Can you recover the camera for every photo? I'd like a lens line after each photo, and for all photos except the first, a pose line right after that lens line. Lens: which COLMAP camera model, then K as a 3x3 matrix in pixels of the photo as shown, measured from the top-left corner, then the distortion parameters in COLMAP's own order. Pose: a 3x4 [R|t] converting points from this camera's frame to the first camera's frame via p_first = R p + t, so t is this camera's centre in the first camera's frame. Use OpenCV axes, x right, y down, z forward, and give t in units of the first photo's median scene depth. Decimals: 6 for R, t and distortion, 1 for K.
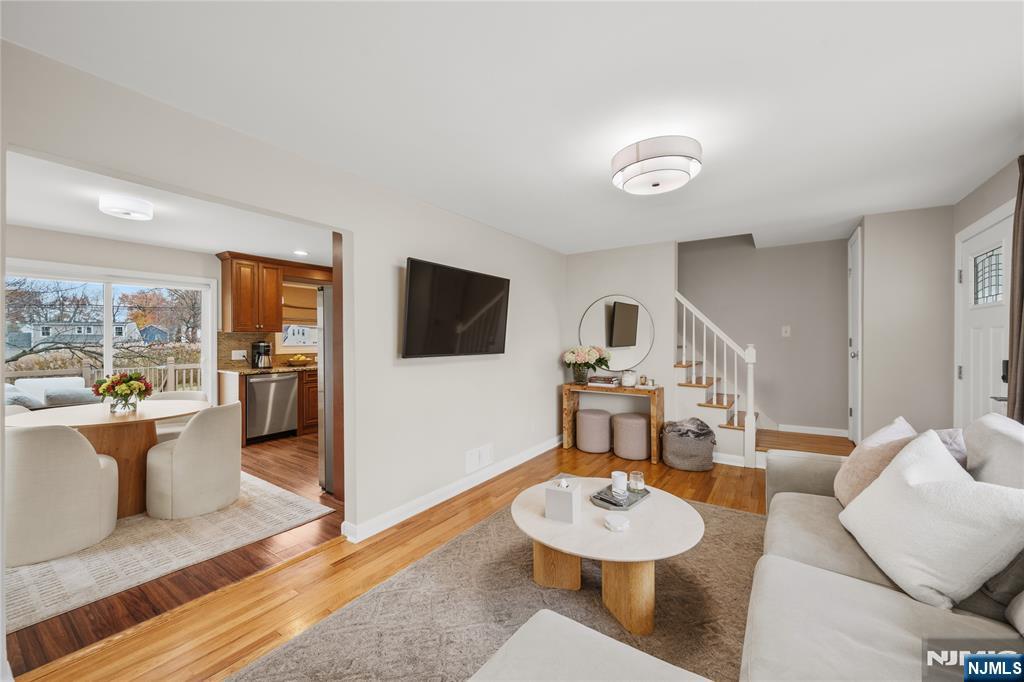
lens RADIAL K [[391.0, 0, 511.9], [0, 391.0, 342.0], [0, 0, 1]] dist [0.000246, 0.000242]
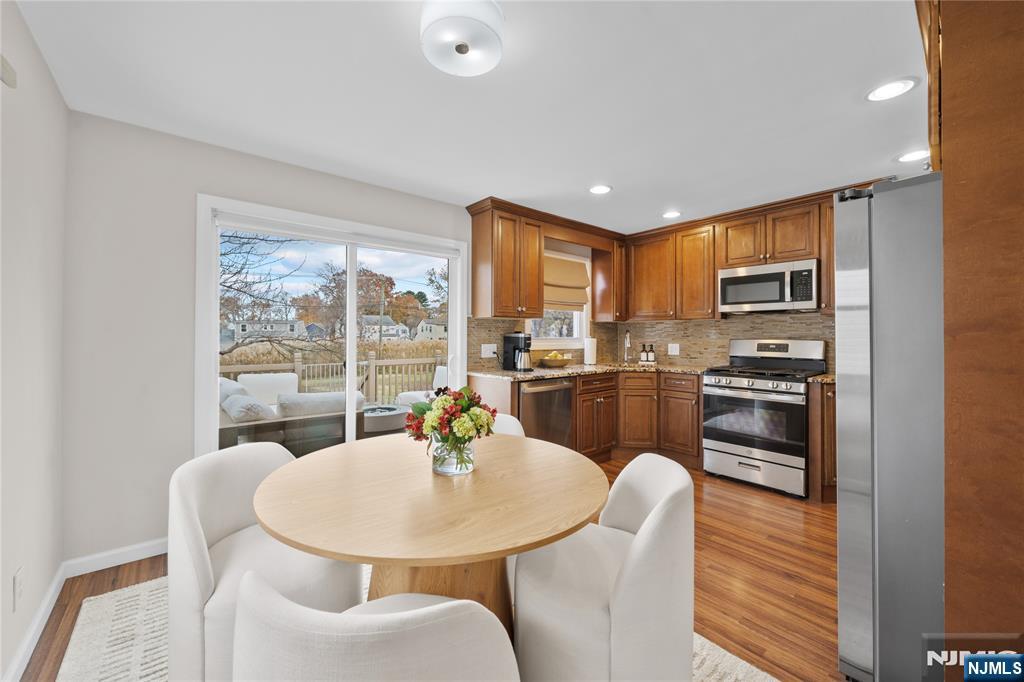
lens RADIAL K [[391.0, 0, 512.9], [0, 391.0, 336.4], [0, 0, 1]] dist [0.000246, 0.000242]
pose [[0.964870, 0.003629, -0.262703, -0.439109], [-0.005316, 0.999970, -0.005714, 0.010311], [0.262674, 0.006909, 0.964860, 0.310503]]
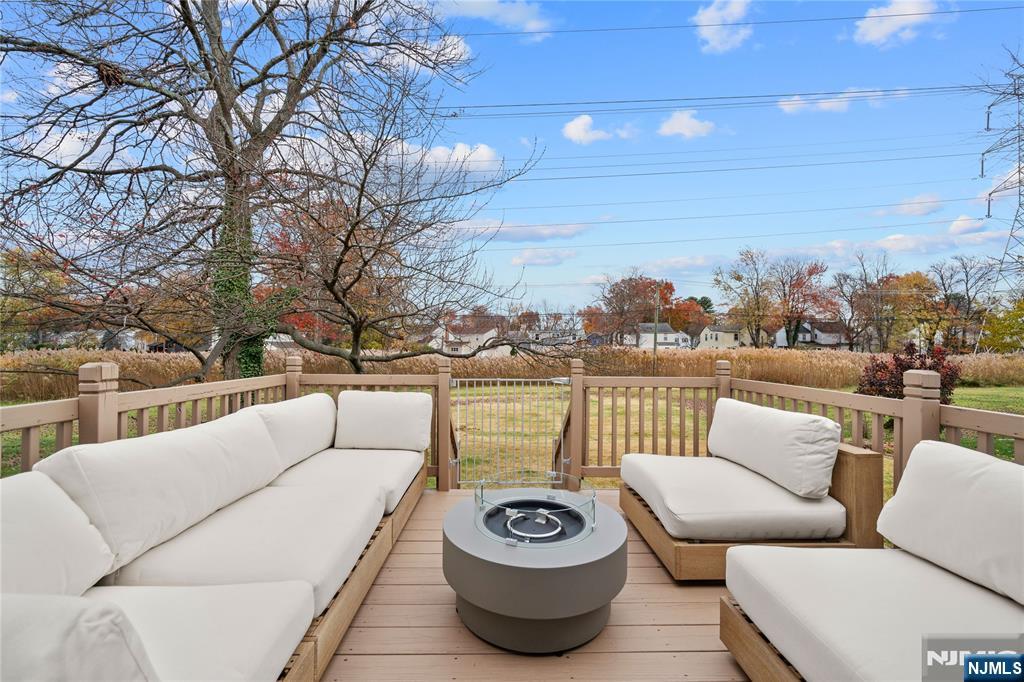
lens RADIAL K [[391.0, 0, 516.3], [0, 391.0, 345.0], [0, 0, 1]] dist [0.000246, 0.000242]
pose [[0.583390, 0.006489, -0.812166, -0.709135], [-0.013582, 0.999906, -0.001768, 0.031626], [0.812079, 0.012062, 0.583423, 0.889738]]
